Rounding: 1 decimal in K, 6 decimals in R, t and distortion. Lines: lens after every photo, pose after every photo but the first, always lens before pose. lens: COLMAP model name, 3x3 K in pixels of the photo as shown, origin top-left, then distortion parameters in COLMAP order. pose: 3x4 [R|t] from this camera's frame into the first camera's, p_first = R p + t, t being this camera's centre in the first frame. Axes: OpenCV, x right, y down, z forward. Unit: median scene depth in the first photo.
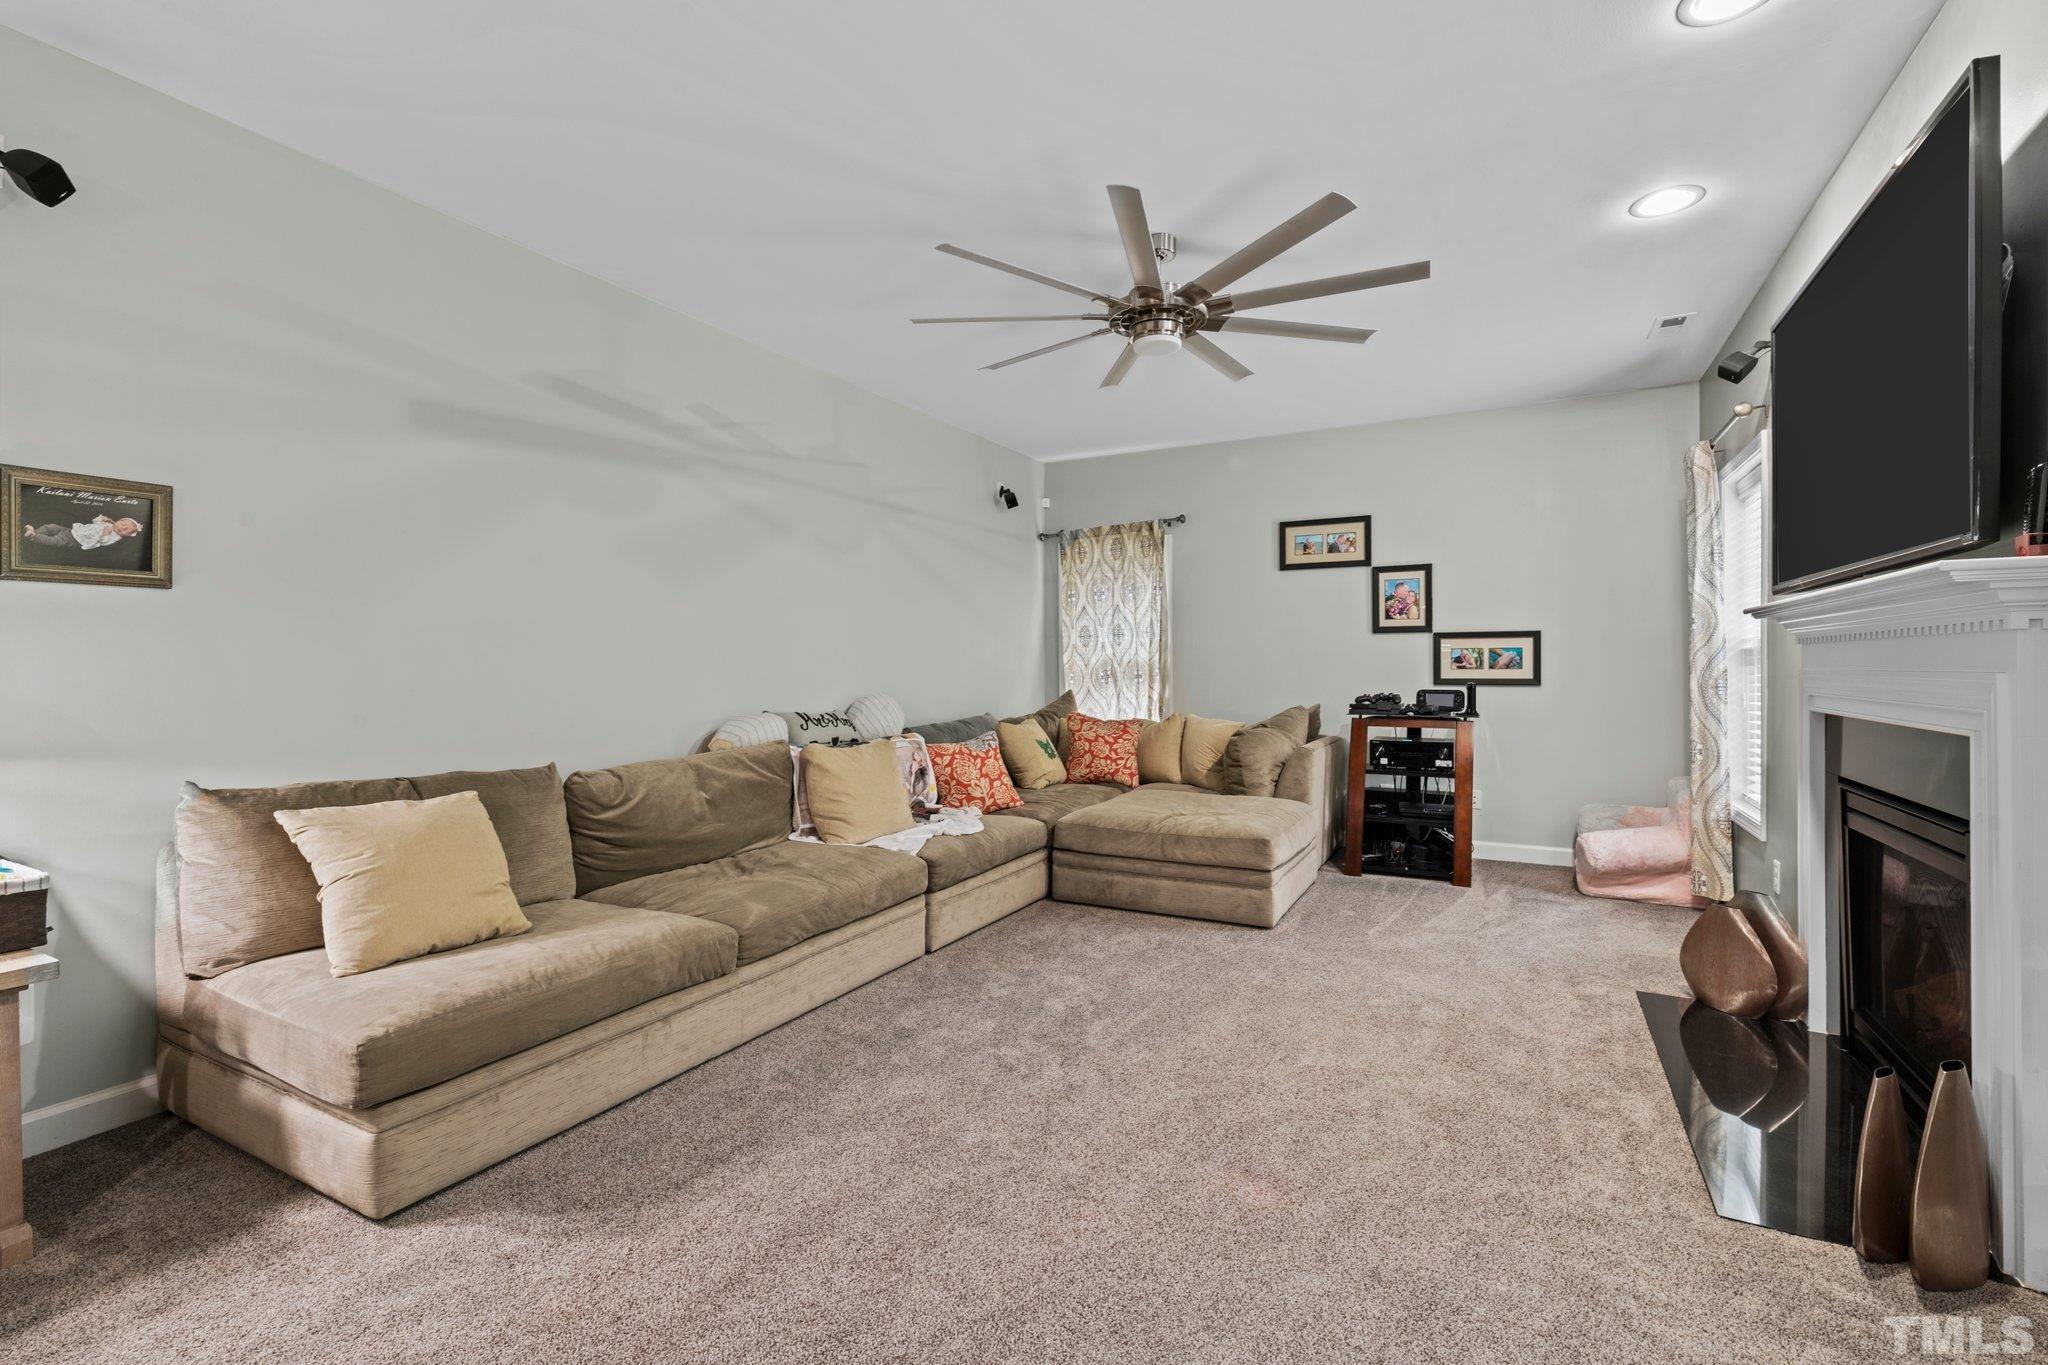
lens RADIAL K [[901.1, 0, 1007.1], [0, 901.1, 668.6], [0, 0, 1]] dist [0.000639, 0.001405]
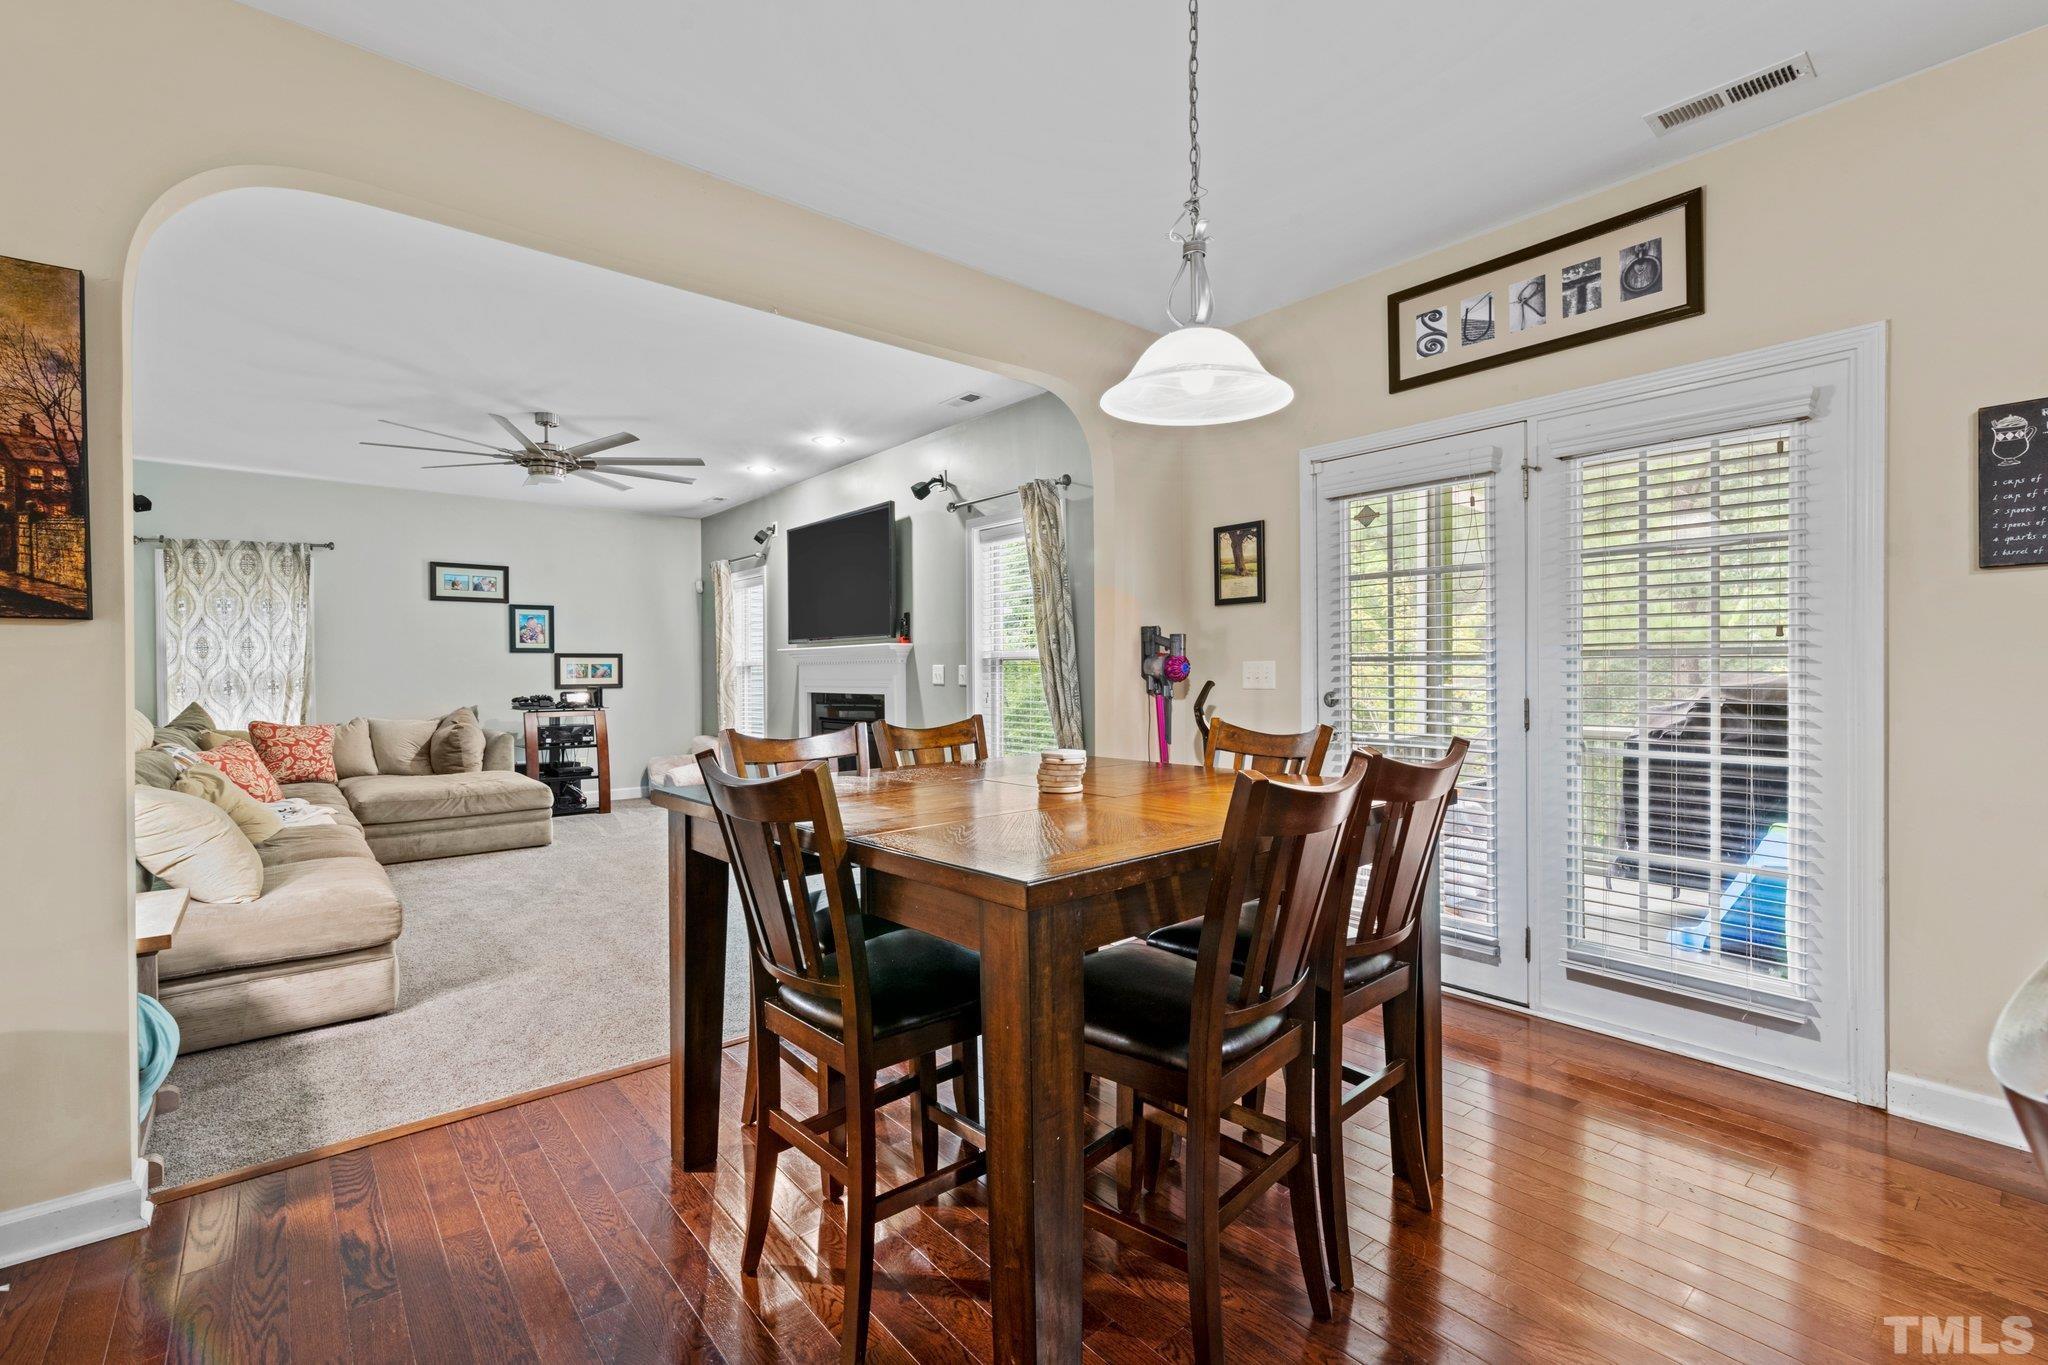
lens RADIAL K [[901.1, 0, 1020.9], [0, 901.1, 677.0], [0, 0, 1]] dist [0.000639, 0.001405]
pose [[0.357523, -0.004153, 0.933895, -0.646660], [0.009321, 0.999956, 0.000879, 0.004629], [-0.933858, 0.008390, 0.357546, -0.235512]]
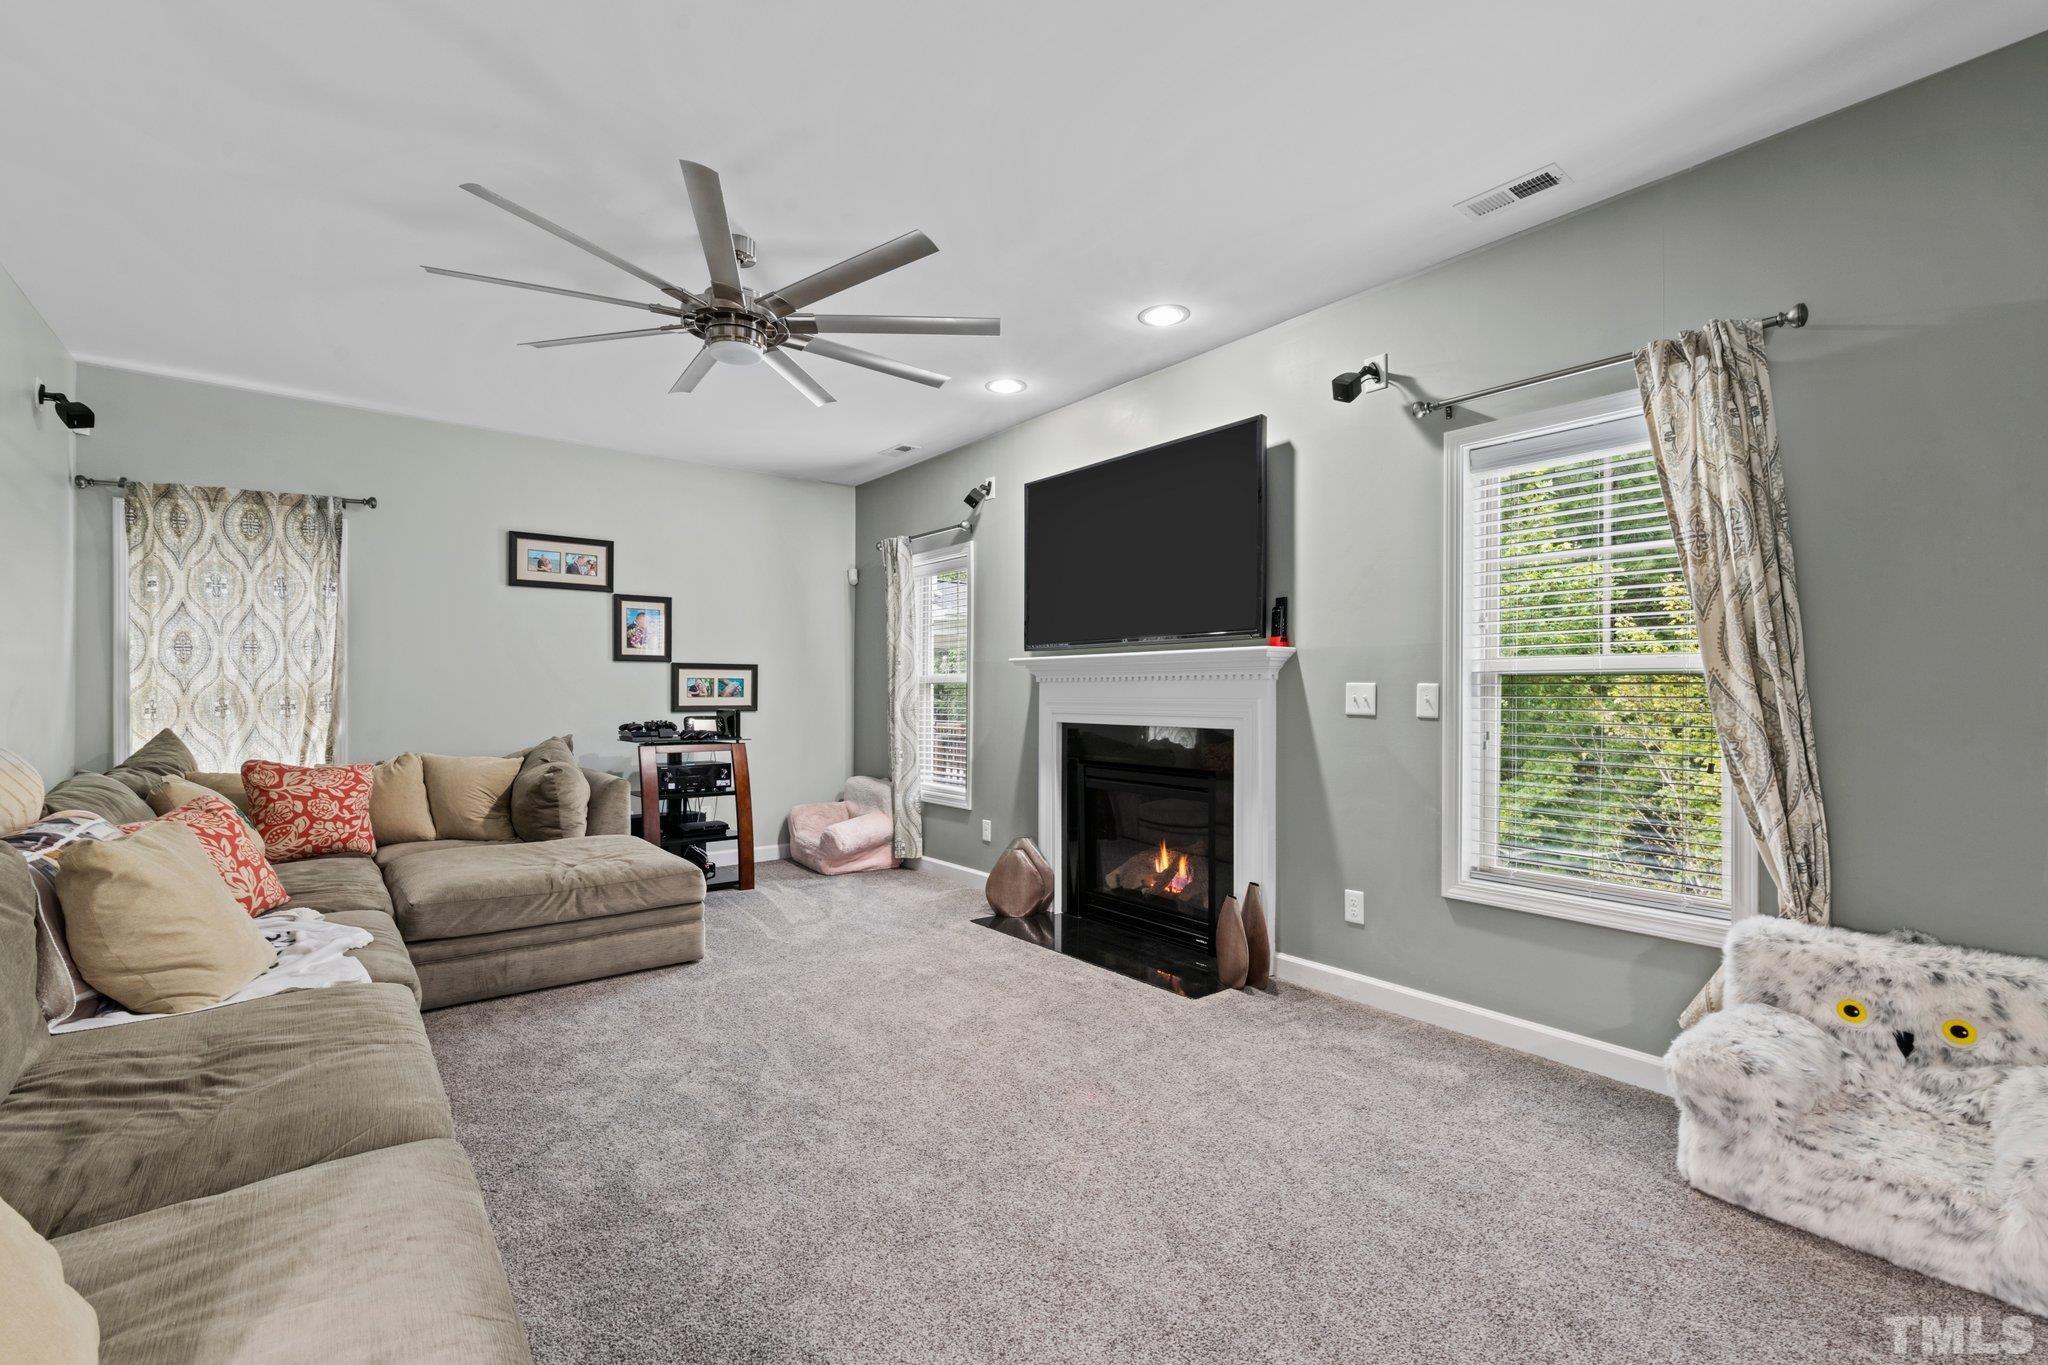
lens RADIAL K [[901.1, 0, 1021.7], [0, 901.1, 693.9], [0, 0, 1]] dist [0.000639, 0.001405]
pose [[0.387198, 0.004064, 0.921988, -0.359380], [-0.000702, 0.999991, -0.004113, 0.001040], [-0.921997, 0.000945, 0.387197, 0.220047]]
